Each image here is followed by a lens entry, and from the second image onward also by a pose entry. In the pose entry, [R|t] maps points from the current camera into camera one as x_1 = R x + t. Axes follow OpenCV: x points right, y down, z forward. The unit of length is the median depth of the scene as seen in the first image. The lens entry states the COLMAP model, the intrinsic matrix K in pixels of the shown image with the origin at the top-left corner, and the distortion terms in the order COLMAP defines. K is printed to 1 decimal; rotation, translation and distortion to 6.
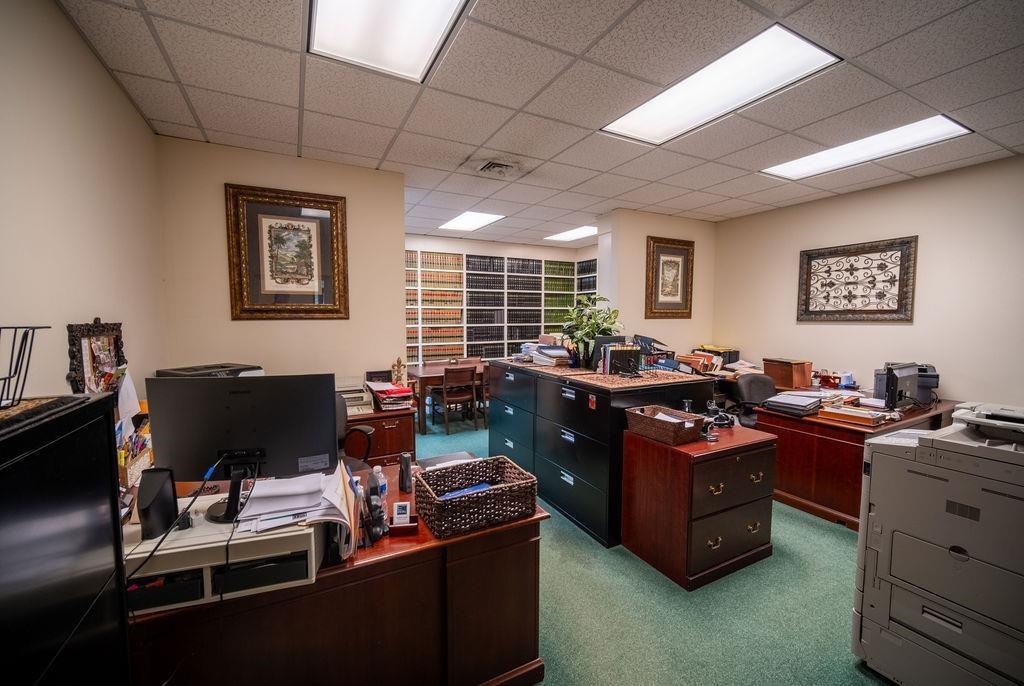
lens RADIAL K [[404.2, 0, 512.0], [0, 404.2, 343.0], [0, 0, 1]] dist [-0.005426, -0.000066]
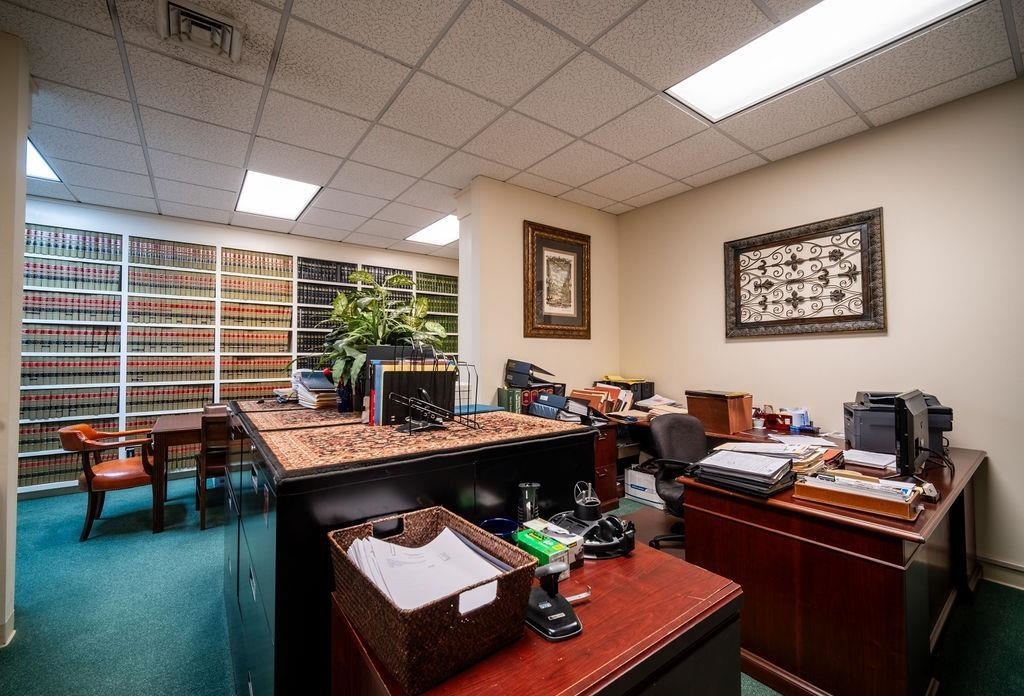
lens RADIAL K [[414.0, 0, 502.2], [0, 414.0, 344.7], [0, 0, 1]] dist [-0.002786, 0.000110]
pose [[0.988613, 0.000353, 0.150483, 0.187362], [0.014385, 0.995196, -0.096842, 0.021469], [-0.149794, 0.097904, 0.983858, 0.311141]]
